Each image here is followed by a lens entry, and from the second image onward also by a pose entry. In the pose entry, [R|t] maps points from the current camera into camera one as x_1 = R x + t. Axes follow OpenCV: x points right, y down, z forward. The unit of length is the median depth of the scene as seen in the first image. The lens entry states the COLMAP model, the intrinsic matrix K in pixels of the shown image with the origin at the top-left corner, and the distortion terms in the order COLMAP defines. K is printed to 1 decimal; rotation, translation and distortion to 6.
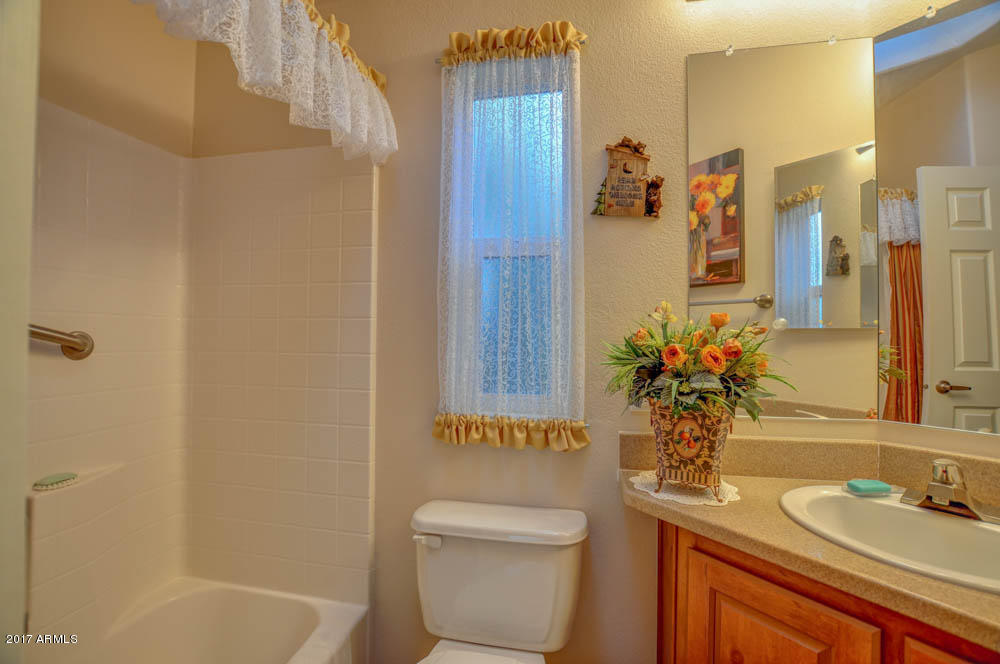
lens RADIAL K [[441.4, 0, 500.0], [0, 441.4, 332.0], [0, 0, 1]] dist [-0.040587, 0.011926]
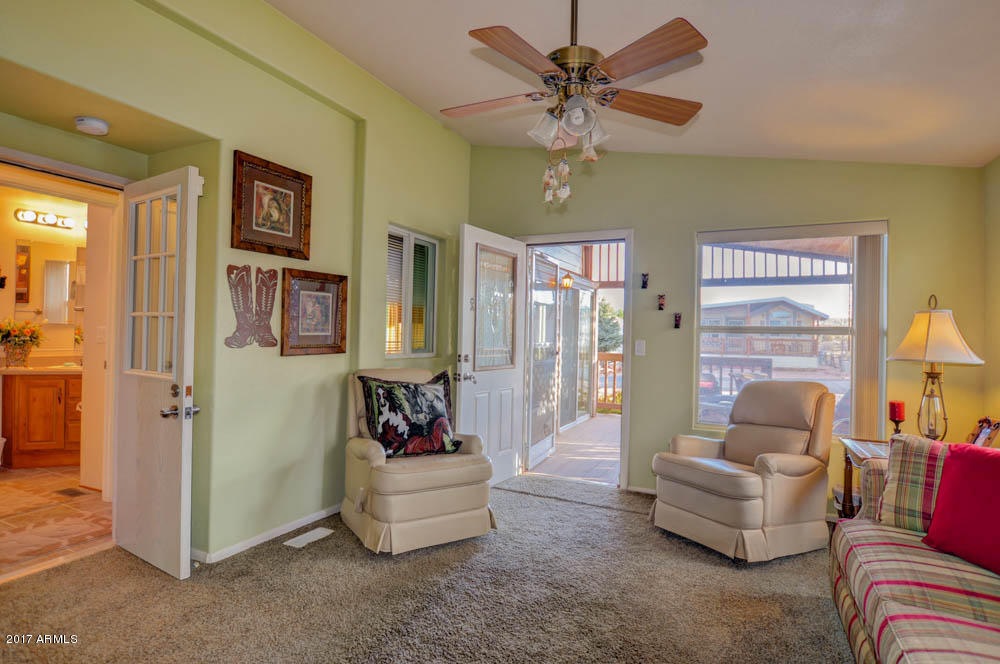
lens RADIAL K [[513.0, 0, 500.0], [0, 513.0, 332.0], [0, 0, 1]] dist [-0.003493, -0.001055]
pose [[0.263315, -0.000616, 0.964710, -2.651330], [-0.038629, 0.999191, 0.011182, -0.148842], [-0.963936, -0.040211, 0.263078, -4.047558]]
